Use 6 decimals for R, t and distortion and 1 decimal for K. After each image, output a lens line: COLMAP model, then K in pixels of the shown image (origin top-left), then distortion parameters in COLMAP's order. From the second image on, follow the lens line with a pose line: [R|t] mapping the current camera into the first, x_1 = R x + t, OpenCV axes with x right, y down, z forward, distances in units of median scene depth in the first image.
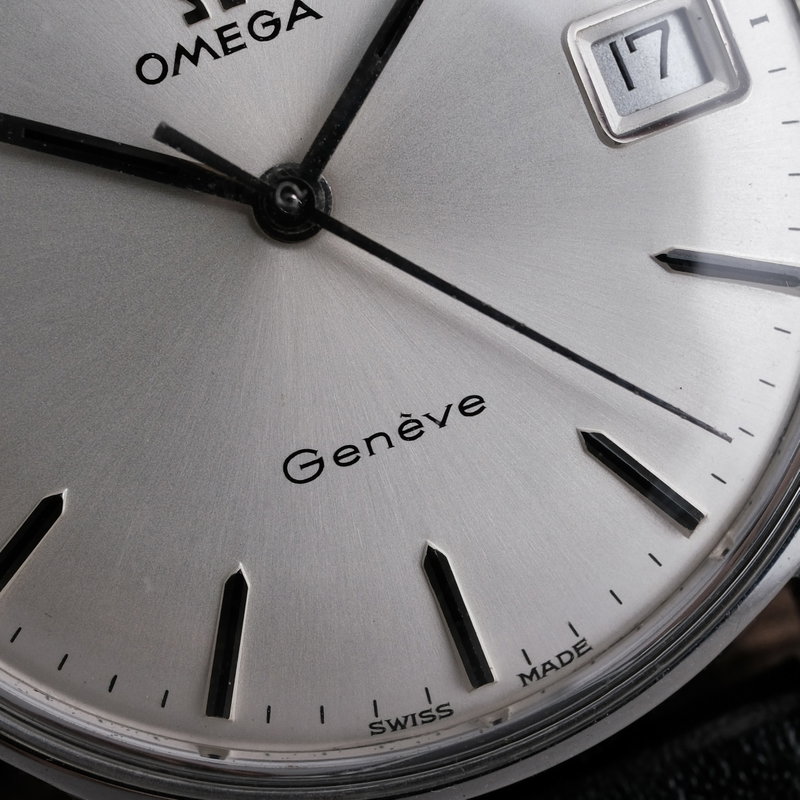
lens RADIAL K [[2863.9, 0, 400.0], [0, 2863.9, 400.0], [0, 0, 1]] dist [-0.032708, -0.623634]
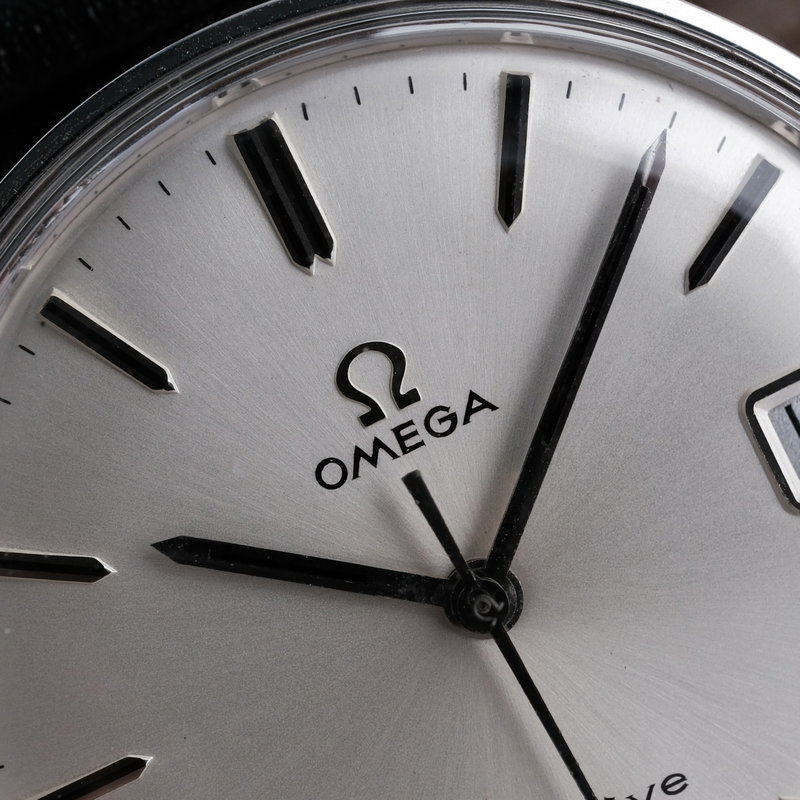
lens RADIAL K [[2863.9, 0, 400.0], [0, 2863.9, 400.0], [0, 0, 1]] dist [-0.032708, -0.623634]
pose [[0.997397, -0.071995, 0.004075, -0.065053], [0.071809, 0.996805, 0.034976, -0.173981], [-0.006580, -0.034592, 0.999380, 0.007008]]
